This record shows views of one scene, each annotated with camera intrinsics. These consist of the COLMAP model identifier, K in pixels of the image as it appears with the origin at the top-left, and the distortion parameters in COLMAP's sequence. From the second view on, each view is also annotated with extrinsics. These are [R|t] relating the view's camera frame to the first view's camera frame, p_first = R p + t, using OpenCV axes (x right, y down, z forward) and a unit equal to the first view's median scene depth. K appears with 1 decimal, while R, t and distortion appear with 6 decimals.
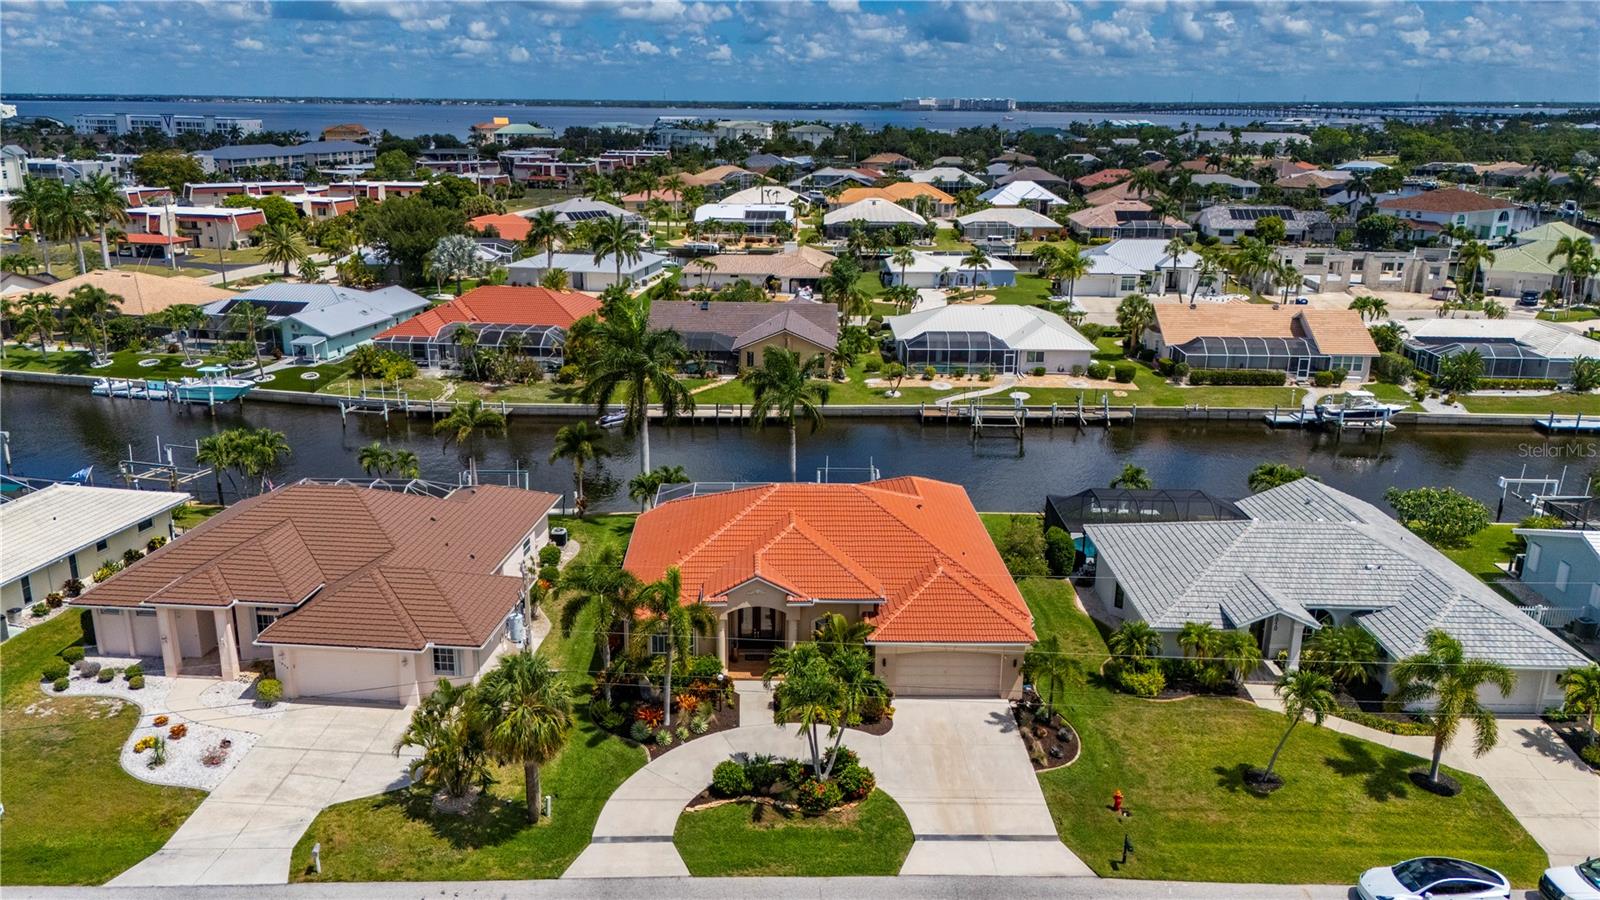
lens RADIAL K [[1186.4, 0, 775.2], [0, 1186.4, 448.7], [0, 0, 1]] dist [0.082240, -0.087802]
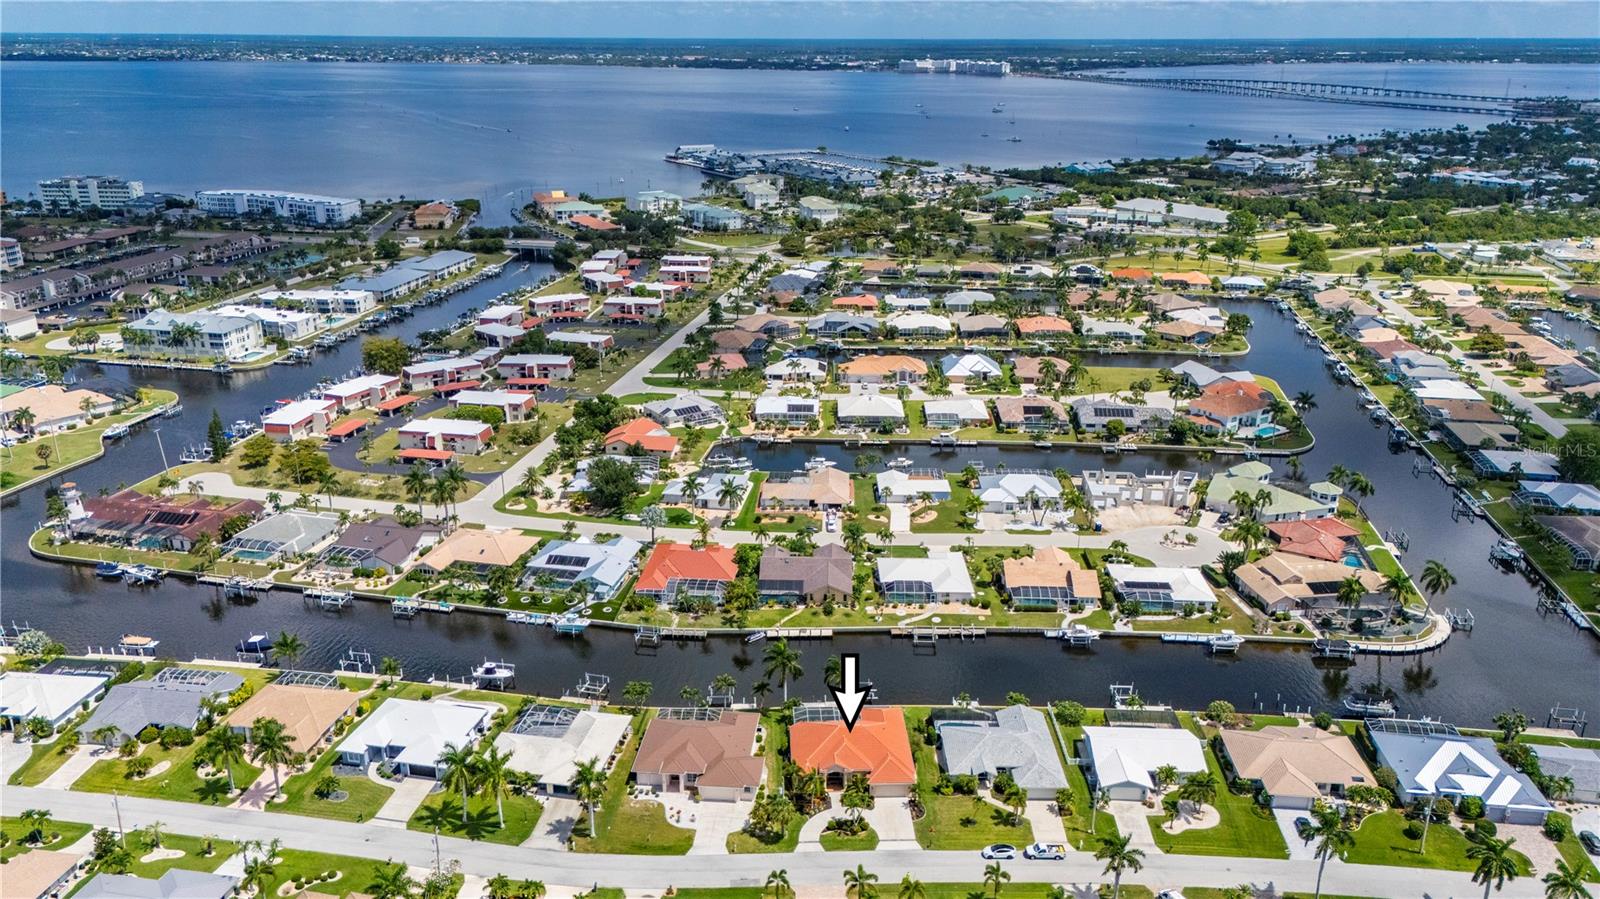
lens RADIAL K [[1170.0, 0, 800.0], [0, 1170.0, 449.5], [0, 0, 1]] dist [0.075951, -0.075825]
pose [[0.999765, -0.010030, 0.019208, -0.157456], [0.009083, 0.998770, 0.048750, -0.875046], [-0.019674, -0.048564, 0.998626, -2.135740]]
